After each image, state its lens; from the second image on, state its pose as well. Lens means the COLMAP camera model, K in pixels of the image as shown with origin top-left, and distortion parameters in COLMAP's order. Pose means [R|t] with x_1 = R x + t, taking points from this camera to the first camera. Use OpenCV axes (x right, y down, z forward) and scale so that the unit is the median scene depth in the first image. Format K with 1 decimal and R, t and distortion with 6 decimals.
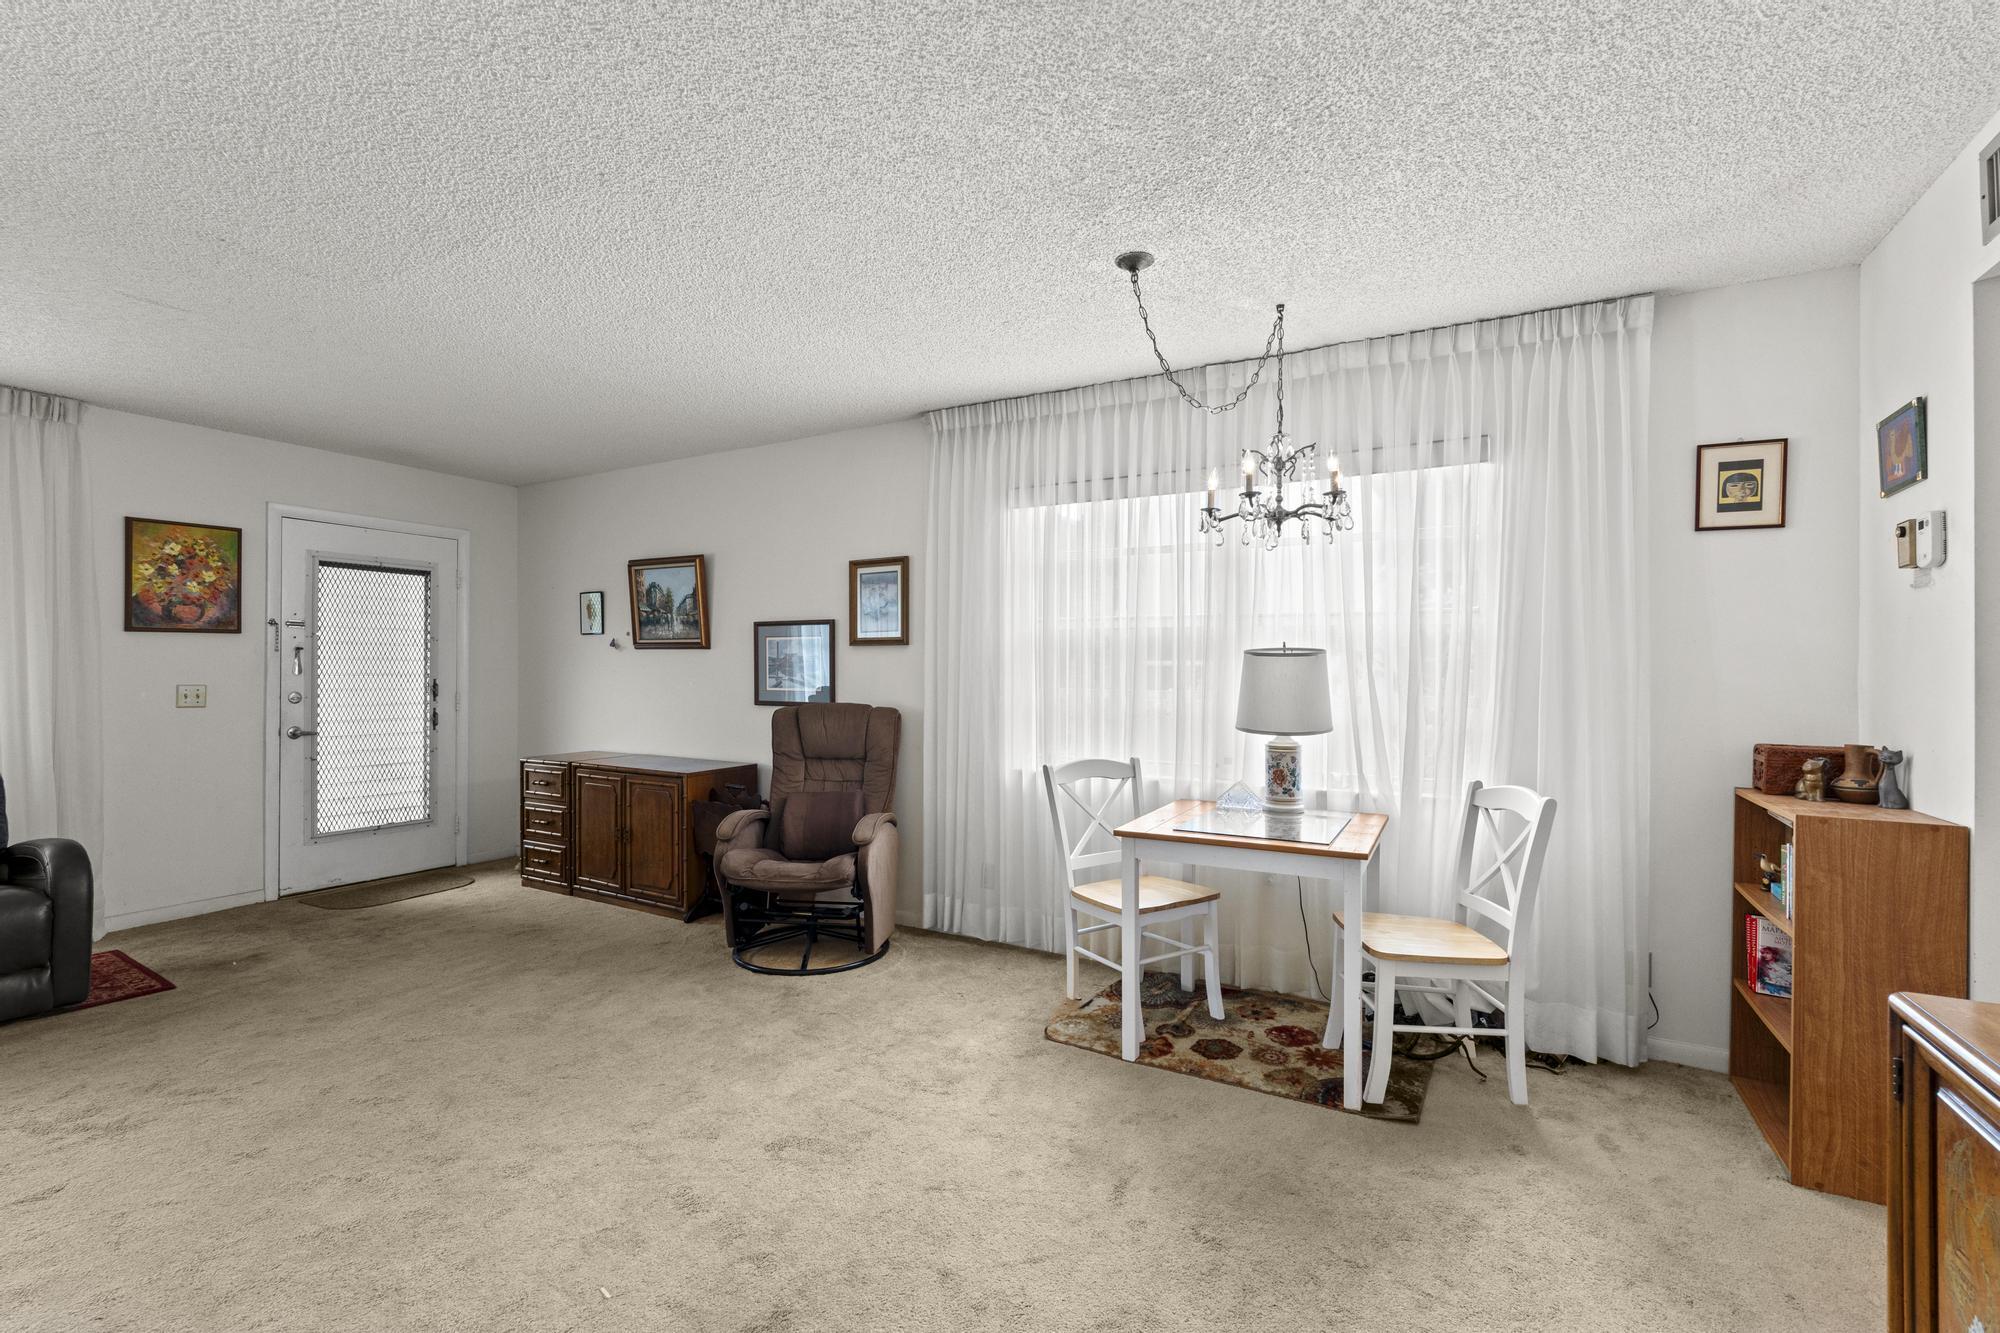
lens RADIAL K [[877.7, 0, 996.9], [0, 877.7, 665.4], [0, 0, 1]] dist [-0.004293, 0.000644]
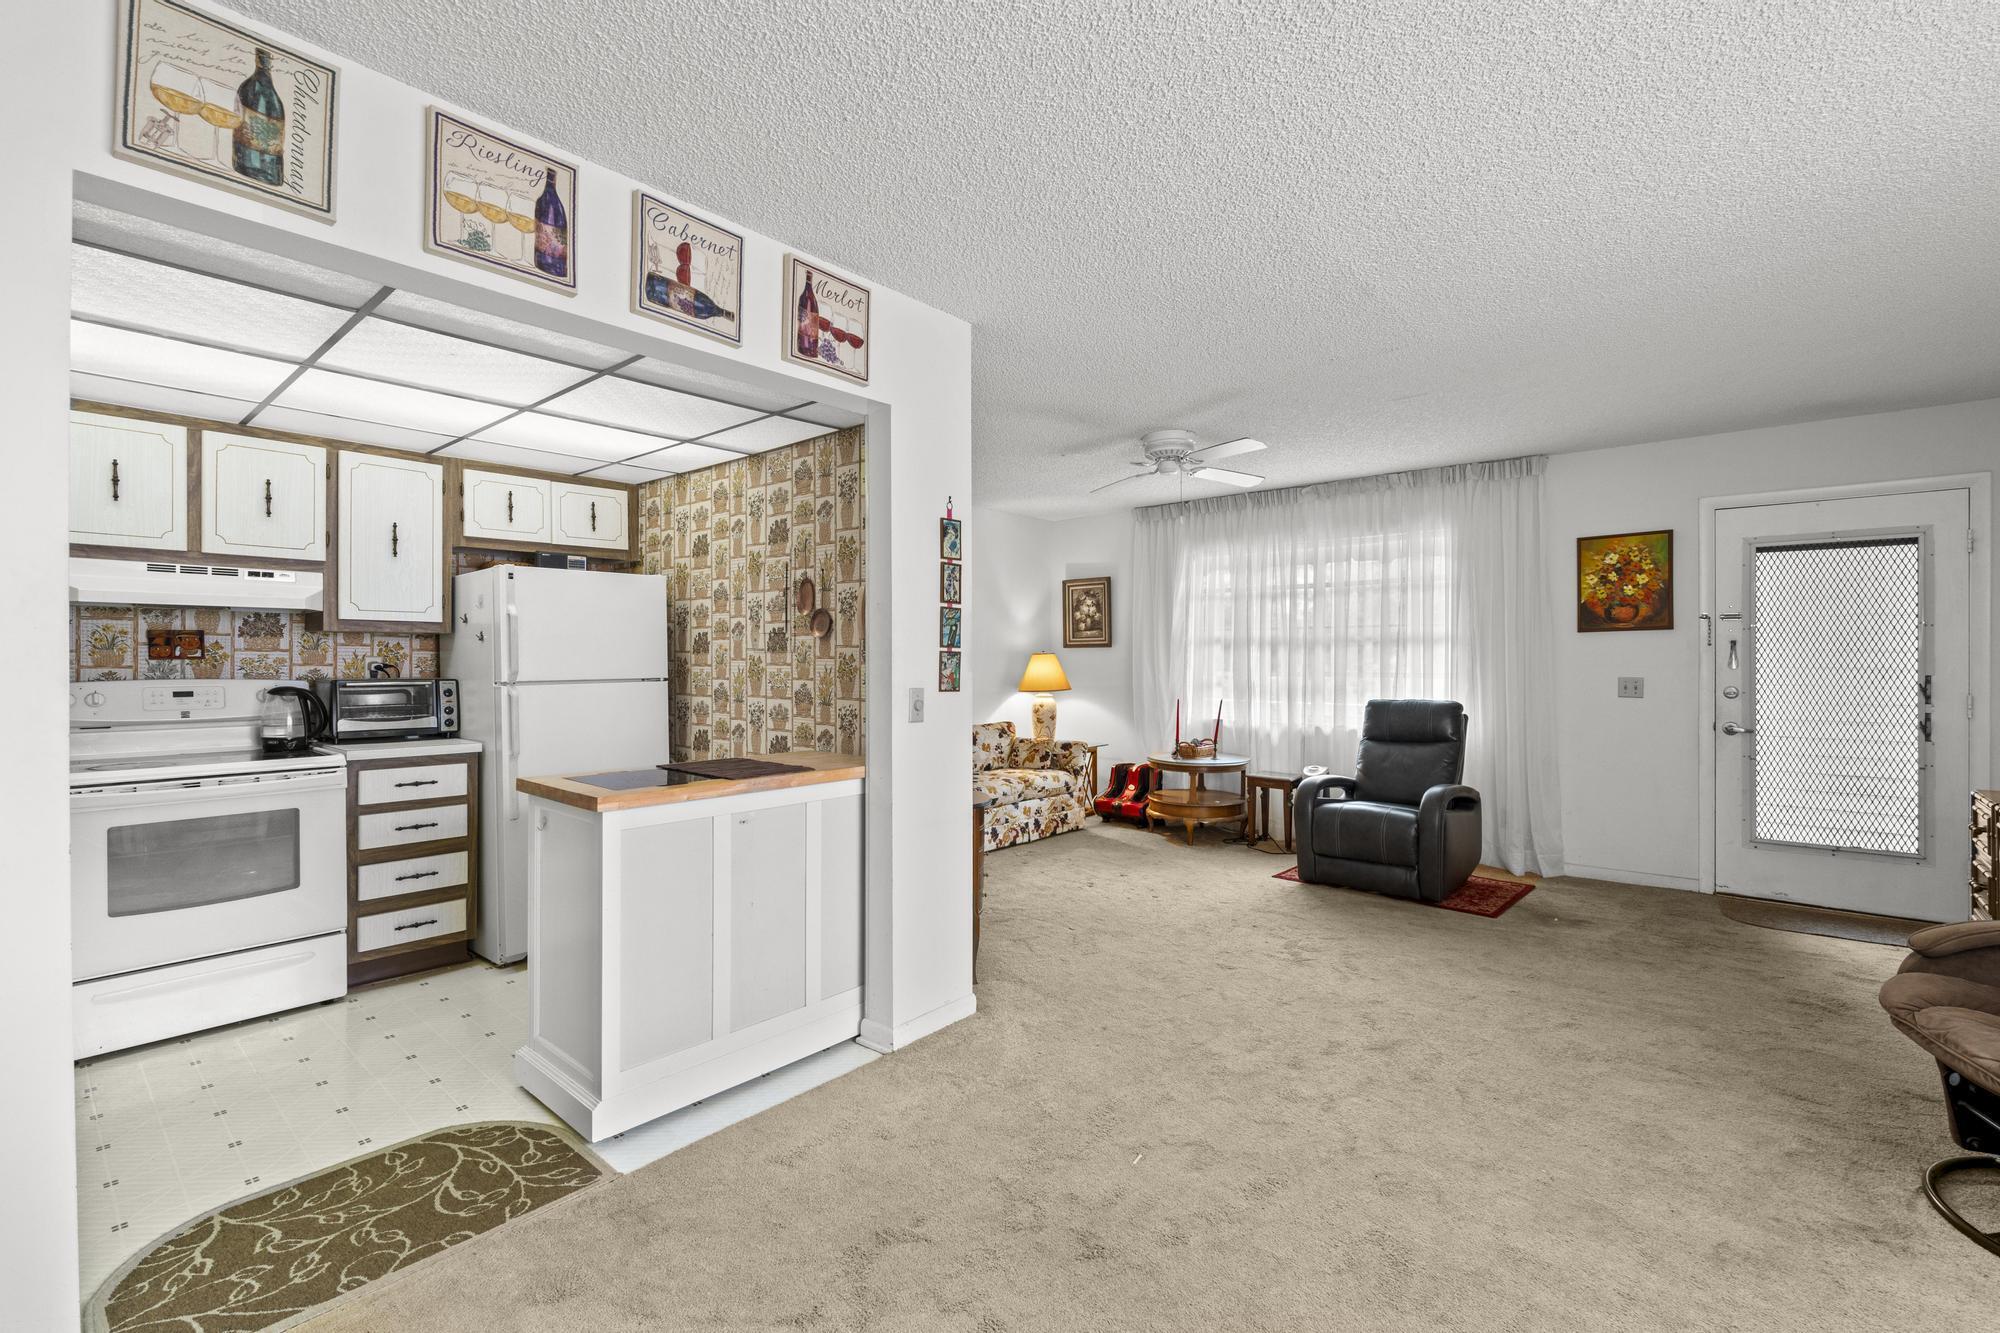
lens RADIAL K [[877.7, 0, 1002.2], [0, 877.7, 660.2], [0, 0, 1]] dist [-0.004293, 0.000644]
pose [[-0.191013, -0.002419, -0.981585, 0.339484], [0.005719, 0.999977, -0.003578, -0.000413], [0.981571, -0.006297, -0.190995, 0.432394]]
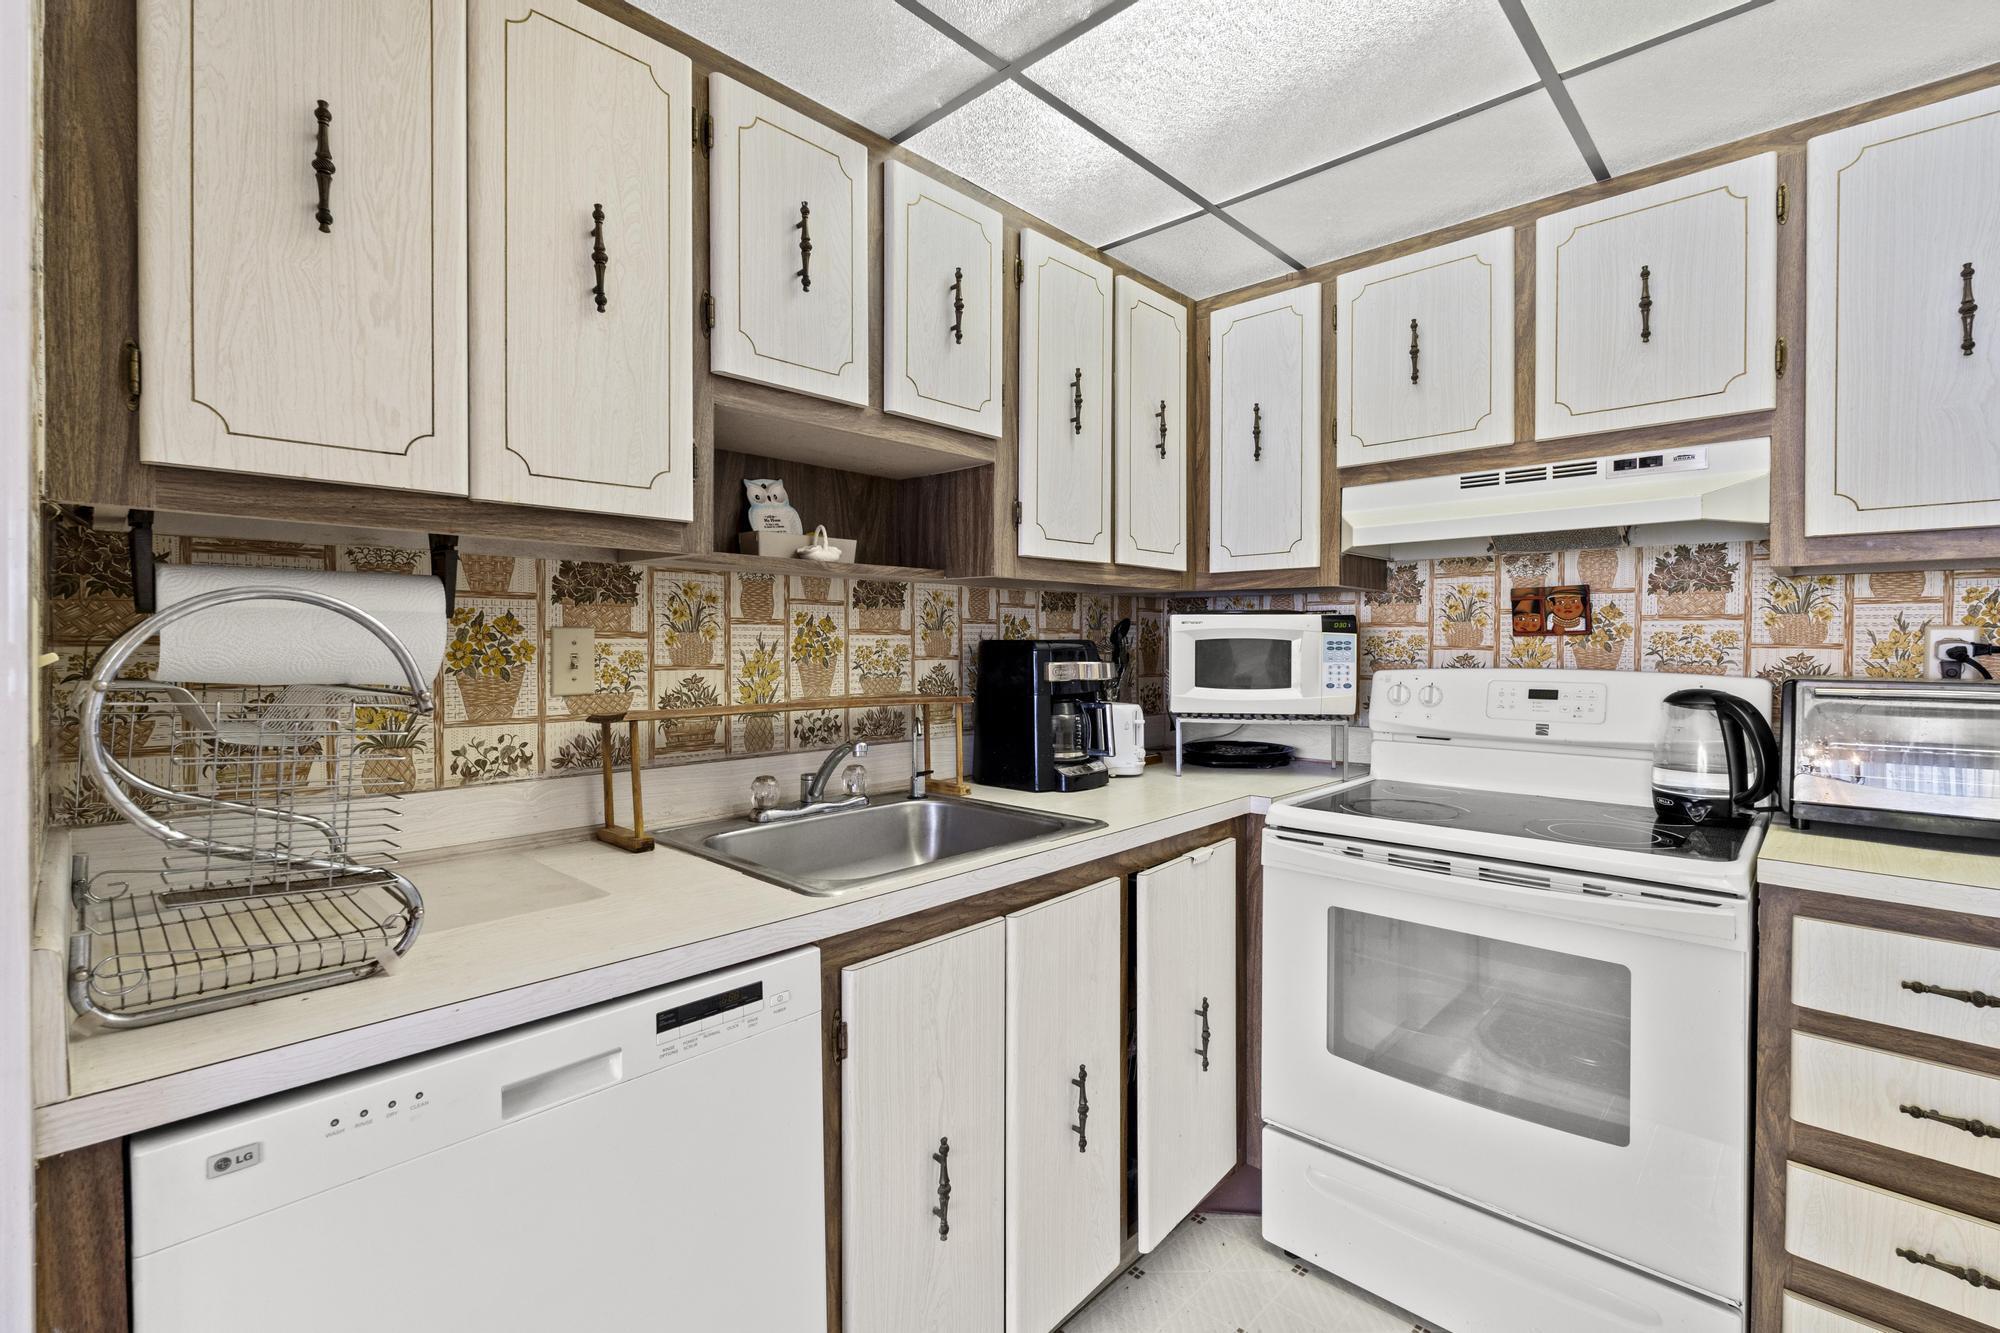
lens RADIAL K [[877.7, 0, 997.7], [0, 877.7, 653.8], [0, 0, 1]] dist [-0.004293, 0.000644]
pose [[-0.970405, -0.007591, 0.241365, -0.116738], [-0.007454, 0.999971, 0.001480, 0.003128], [-0.241370, -0.000363, -0.970433, 0.084749]]
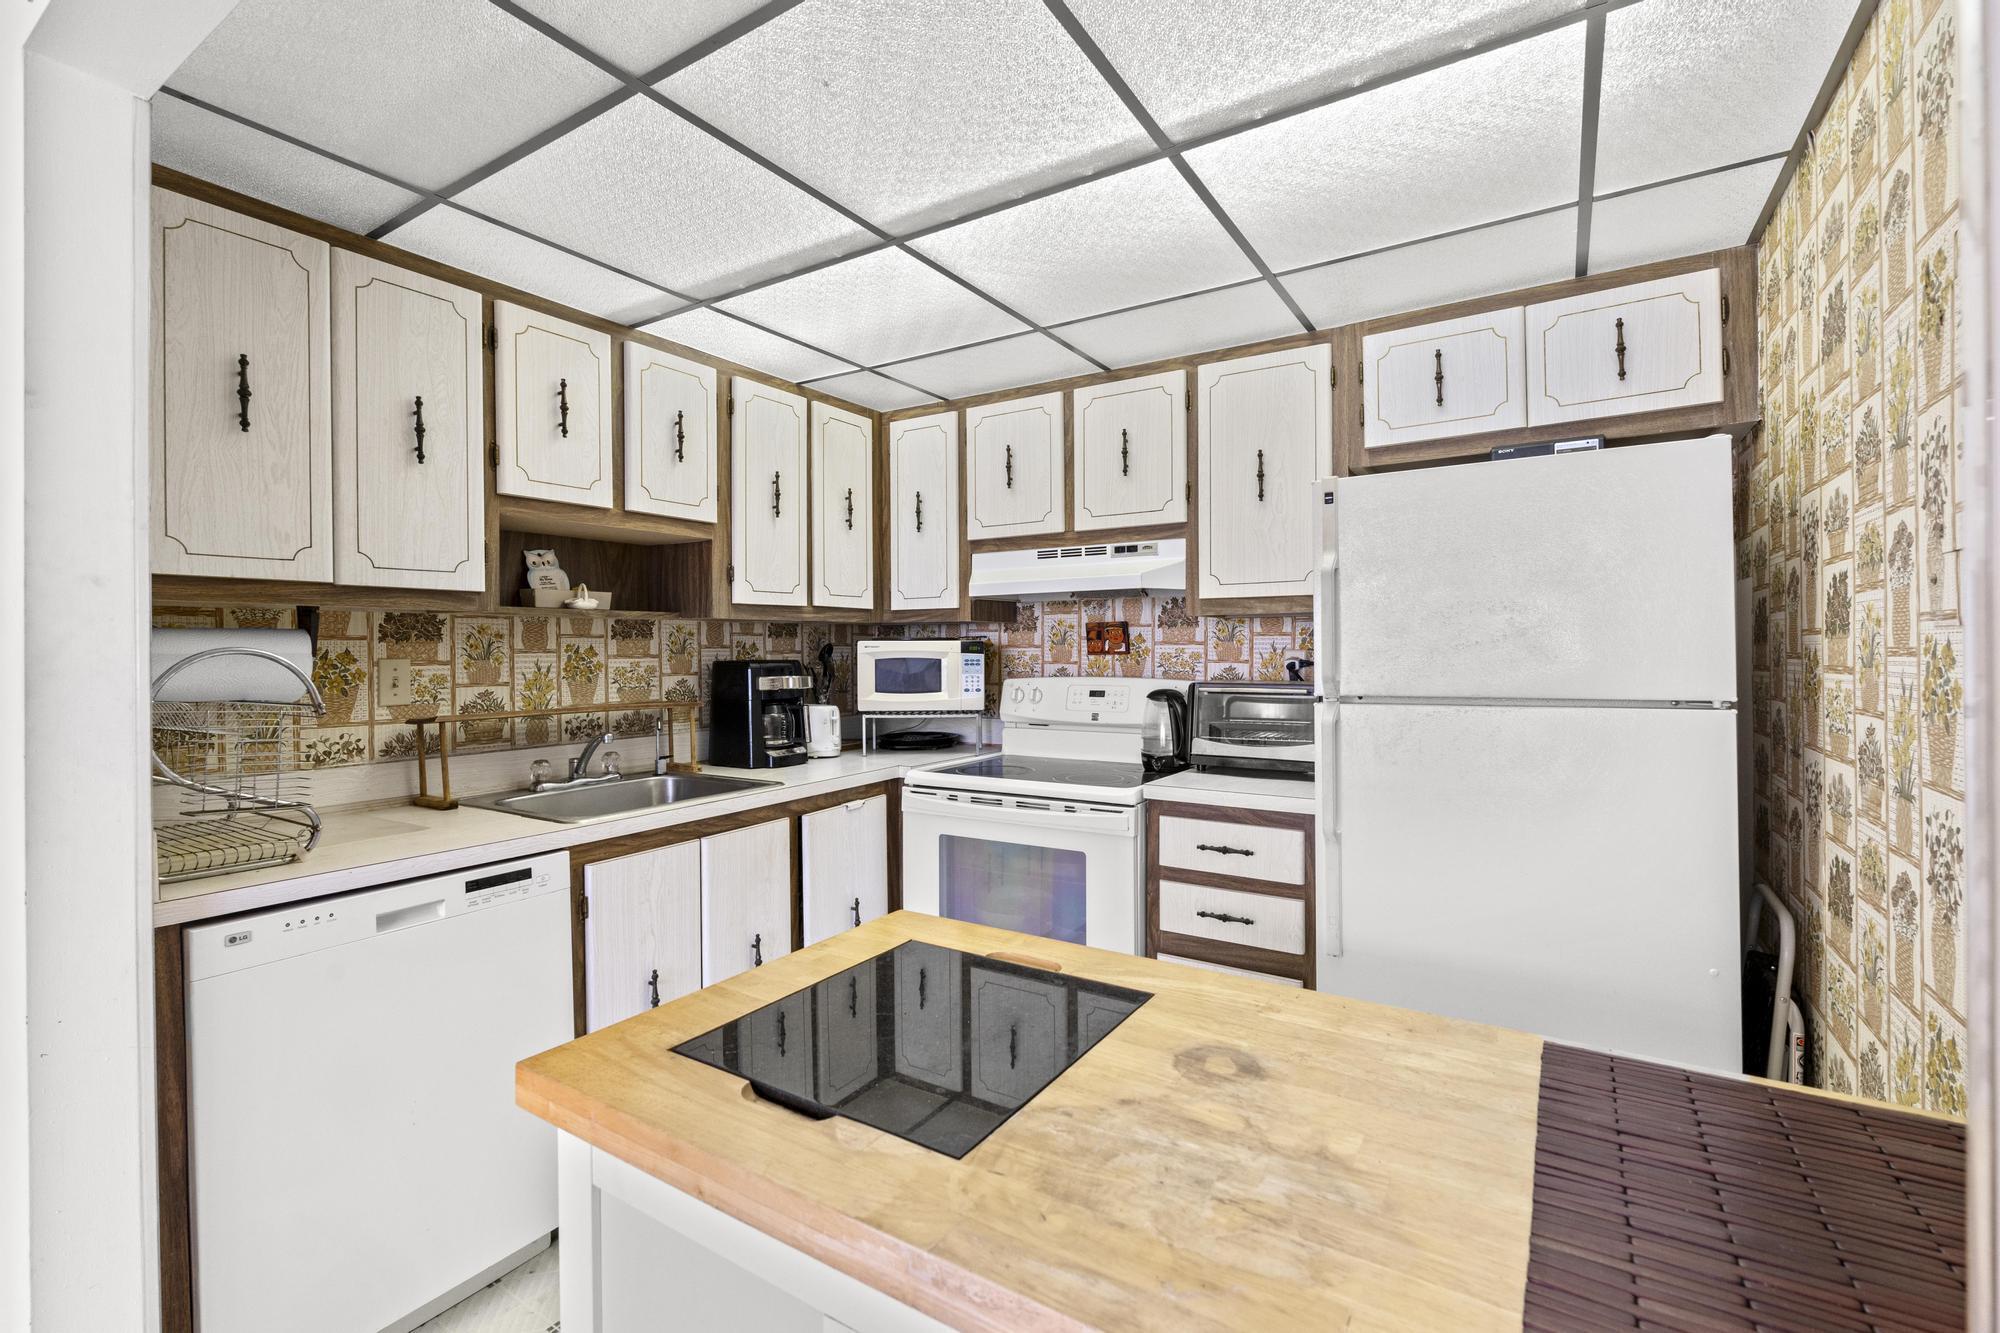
lens RADIAL K [[877.7, 0, 994.3], [0, 877.7, 657.1], [0, 0, 1]] dist [-0.004293, 0.000644]
pose [[-0.998798, 0.001973, 0.048972, -0.235574], [0.001835, 0.999994, -0.002866, -0.004484], [-0.048977, -0.002773, -0.998796, 0.270140]]
